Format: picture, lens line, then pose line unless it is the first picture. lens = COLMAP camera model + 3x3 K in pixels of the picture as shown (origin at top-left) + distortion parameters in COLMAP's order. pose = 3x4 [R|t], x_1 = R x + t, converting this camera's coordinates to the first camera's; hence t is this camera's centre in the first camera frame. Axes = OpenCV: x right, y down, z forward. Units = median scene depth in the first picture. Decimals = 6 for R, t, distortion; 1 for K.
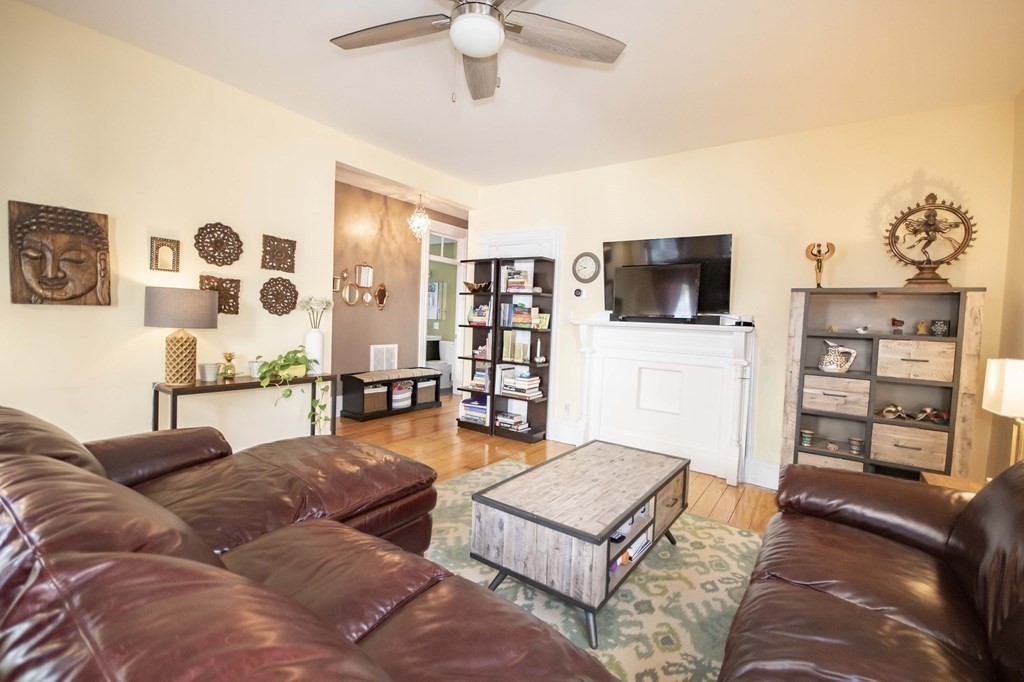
lens RADIAL K [[455.0, 0, 512.0], [0, 455.0, 341.0], [0, 0, 1]] dist [0.001955, 0.000492]
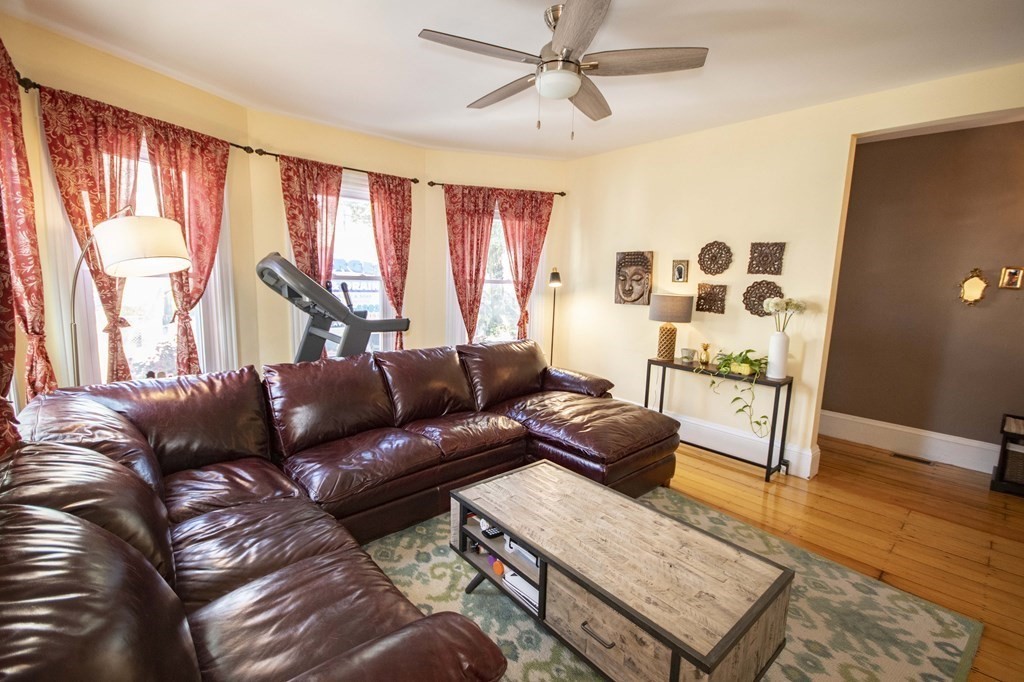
lens RADIAL K [[446.6, 0, 512.0], [0, 446.6, 341.0], [0, 0, 1]] dist [0.029512, -0.021181]
pose [[-0.235085, 0.085535, -0.968204, 0.742563], [-0.089724, 0.989957, 0.109242, -0.071915], [0.967825, 0.112552, -0.225049, 0.785748]]
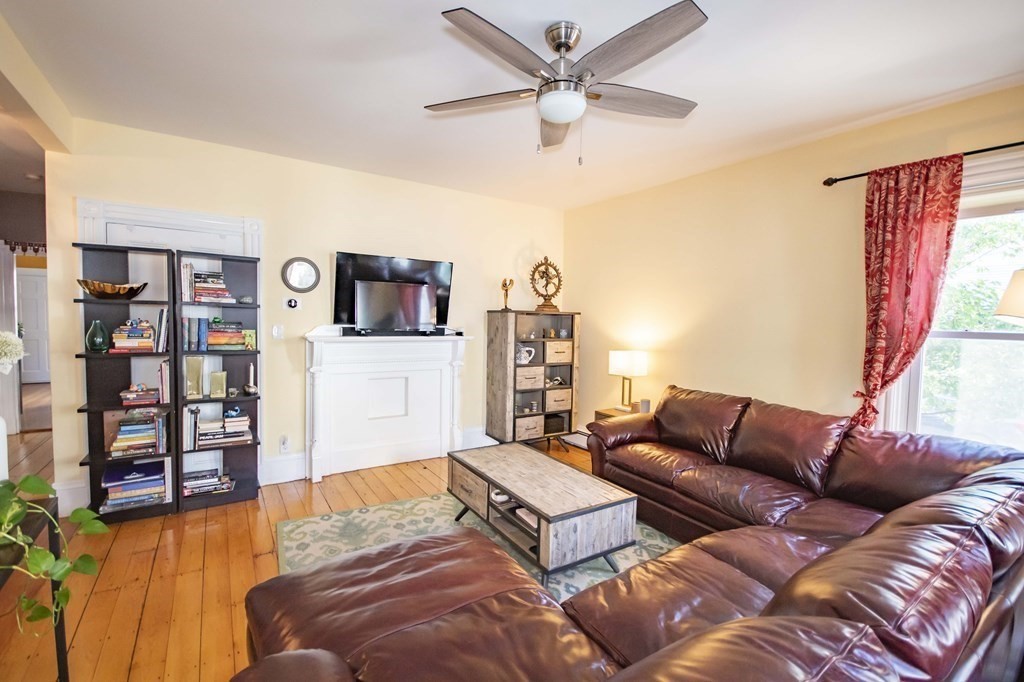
lens RADIAL K [[455.0, 0, 512.0], [0, 455.0, 341.0], [0, 0, 1]] dist [0.001955, 0.000492]
pose [[0.366162, -0.074921, 0.927530, -0.756377], [0.041326, 0.997079, 0.064224, -0.111658], [-0.929633, 0.014815, 0.368189, 0.461652]]
